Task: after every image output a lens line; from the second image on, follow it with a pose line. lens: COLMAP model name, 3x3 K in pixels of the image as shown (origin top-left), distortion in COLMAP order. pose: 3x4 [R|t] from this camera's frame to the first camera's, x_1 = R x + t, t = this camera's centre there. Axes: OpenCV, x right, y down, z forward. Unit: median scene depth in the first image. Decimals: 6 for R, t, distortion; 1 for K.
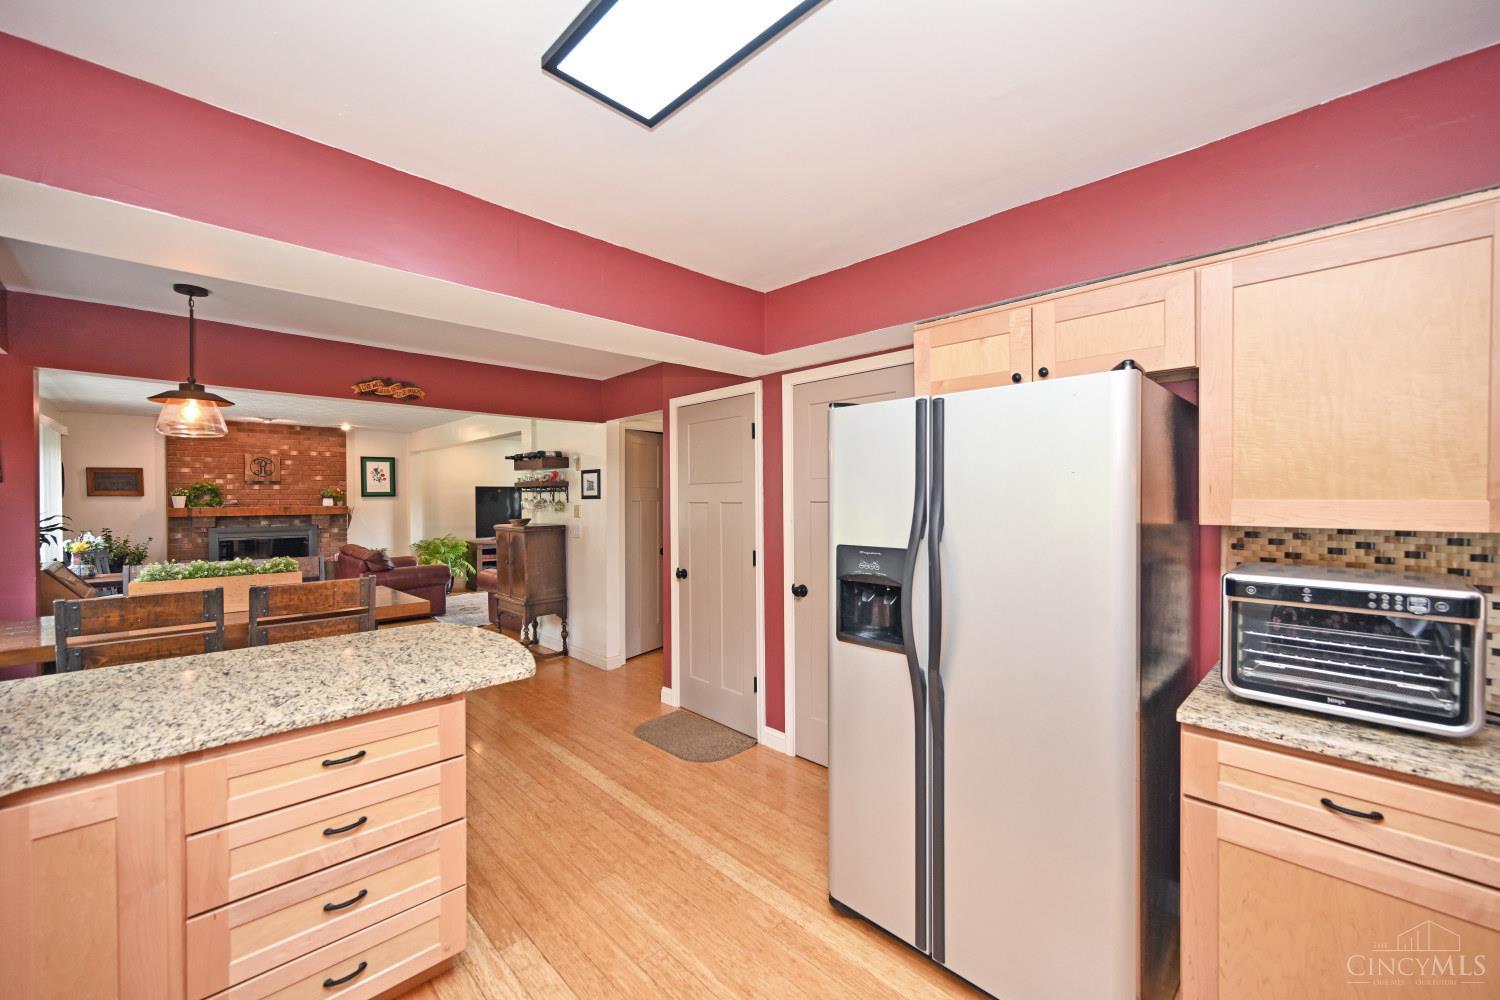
lens RADIAL K [[590.9, 0, 750.2], [0, 590.9, 500.4], [0, 0, 1]] dist [0.002524, 0.000119]
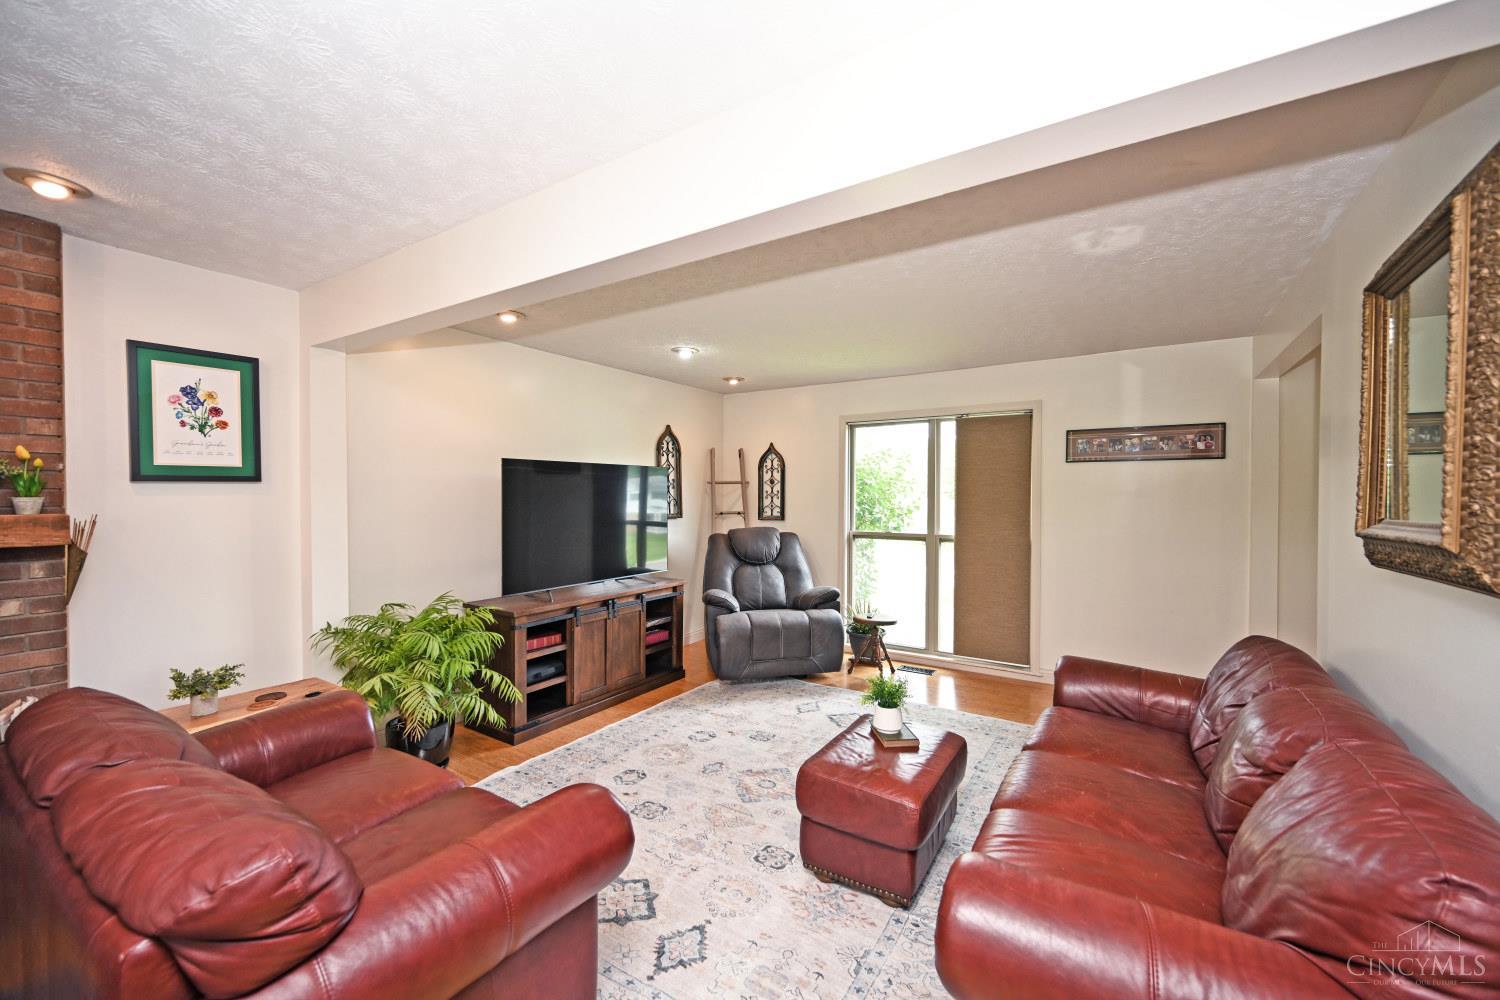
lens RADIAL K [[590.9, 0, 752.4], [0, 590.9, 500.1], [0, 0, 1]] dist [0.002524, 0.000119]
pose [[0.970754, -0.003416, 0.240051, -0.425125], [0.004529, 0.999981, -0.004087, 0.005911], [-0.240033, 0.005055, 0.970752, 0.635783]]
